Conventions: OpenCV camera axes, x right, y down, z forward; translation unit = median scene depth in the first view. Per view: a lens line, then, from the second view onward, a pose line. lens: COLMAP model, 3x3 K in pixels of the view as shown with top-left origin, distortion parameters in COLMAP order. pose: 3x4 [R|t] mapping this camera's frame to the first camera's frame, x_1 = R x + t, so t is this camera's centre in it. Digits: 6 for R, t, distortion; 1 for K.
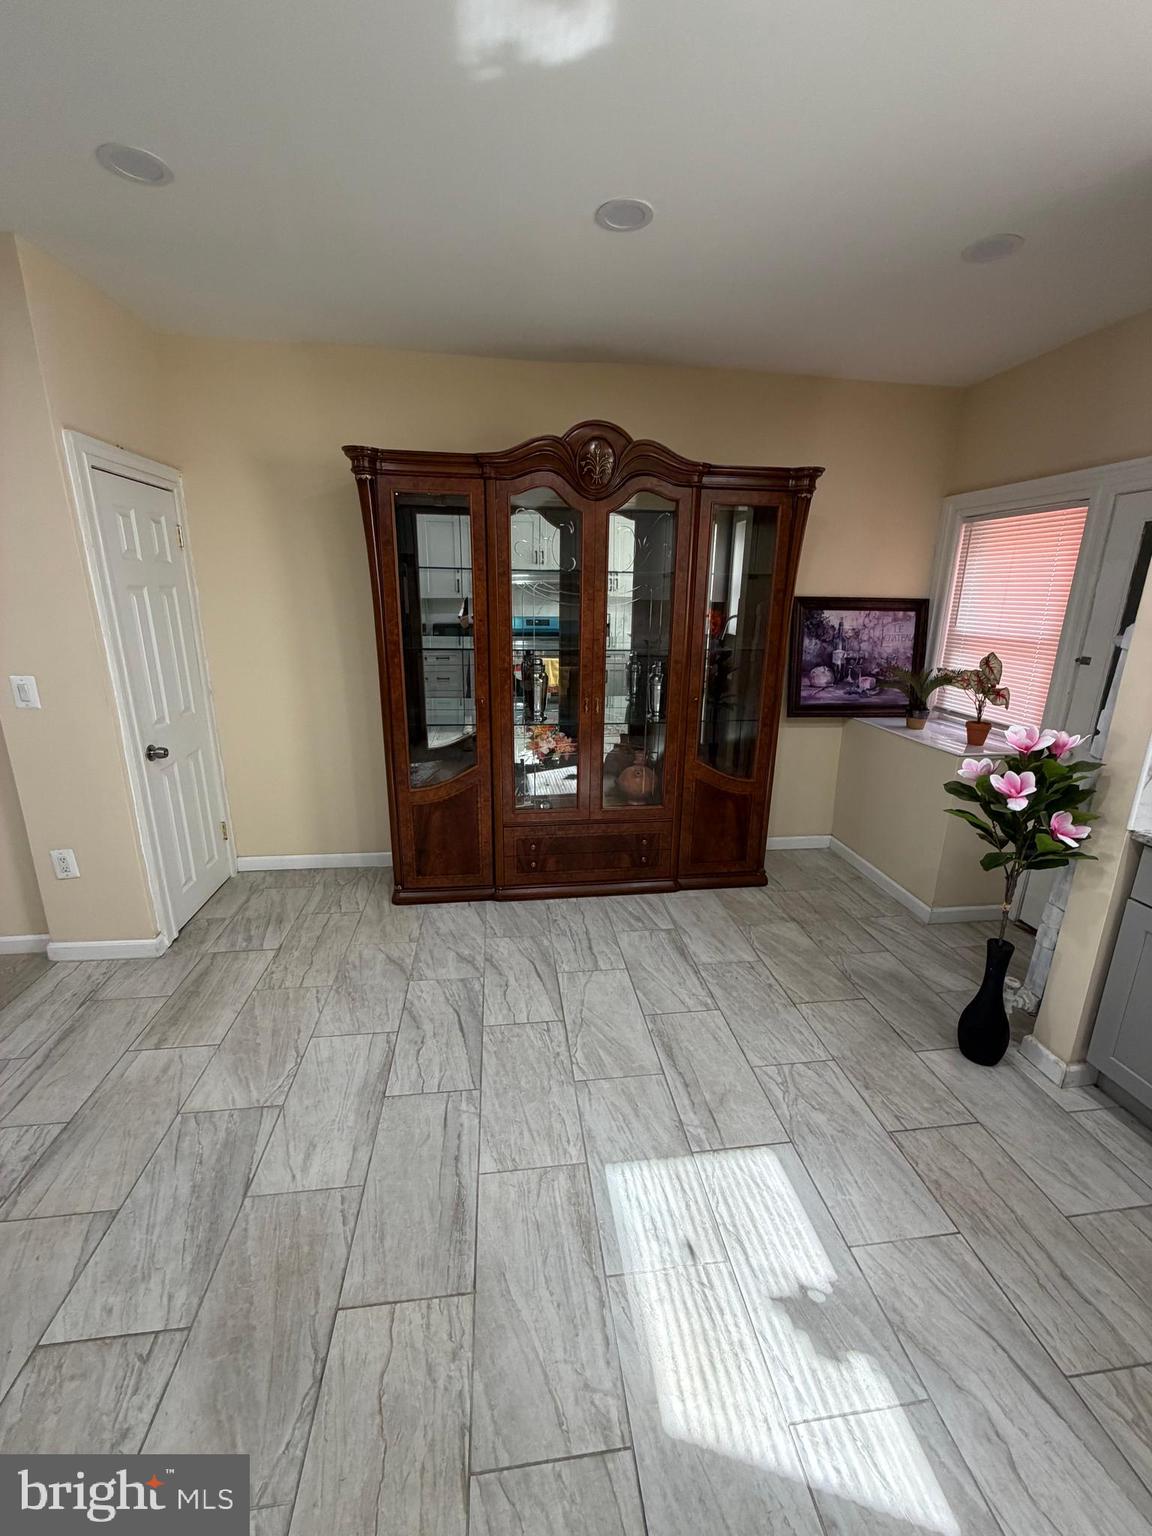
lens RADIAL K [[611.4, 0, 576.9], [0, 611.4, 762.7], [0, 0, 1]] dist [-0.001921, 0.000738]
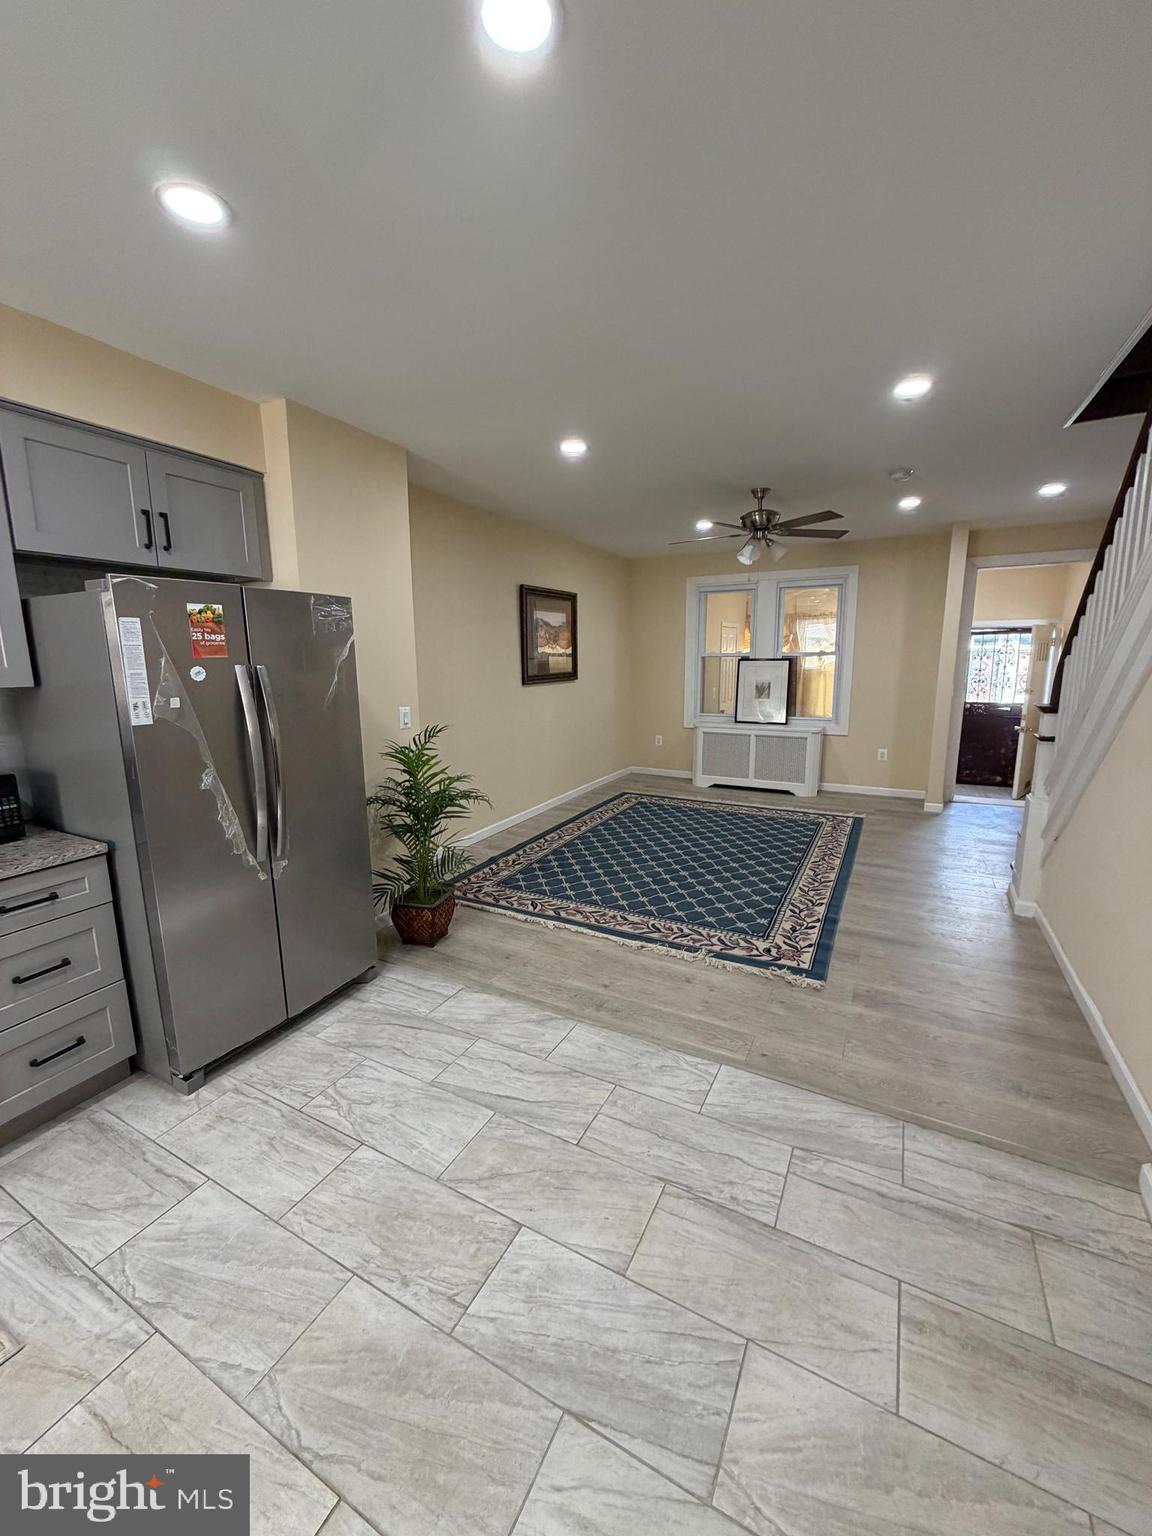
lens RADIAL K [[611.4, 0, 576.8], [0, 611.4, 761.7], [0, 0, 1]] dist [-0.001921, 0.000738]
pose [[-0.579913, 0.137673, -0.802962, -0.033238], [-0.214028, 0.925250, 0.313215, -0.223934], [0.786062, 0.353494, -0.507098, 0.841330]]
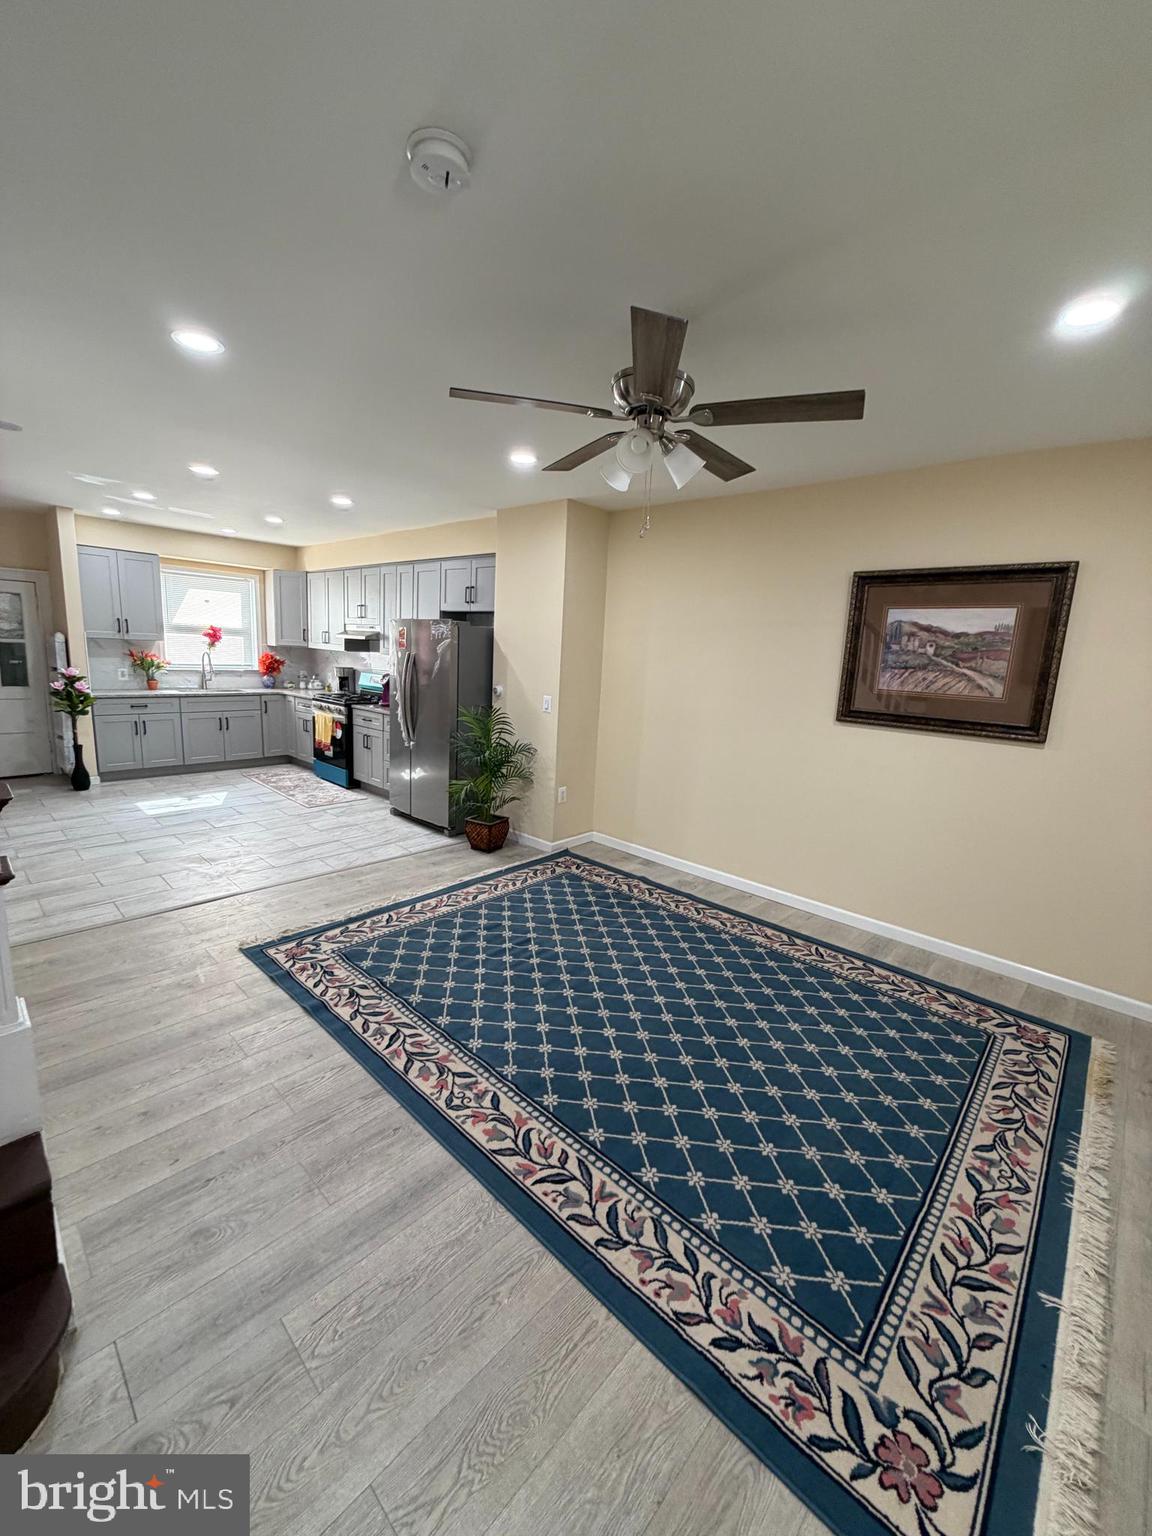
lens RADIAL K [[611.4, 0, 578.2], [0, 611.4, 762.0], [0, 0, 1]] dist [-0.001921, 0.000738]
pose [[-0.638032, -0.181806, 0.748239, -2.851110], [0.146200, 0.925448, 0.349531, -0.277783], [-0.756003, 0.332405, -0.563885, 0.824762]]
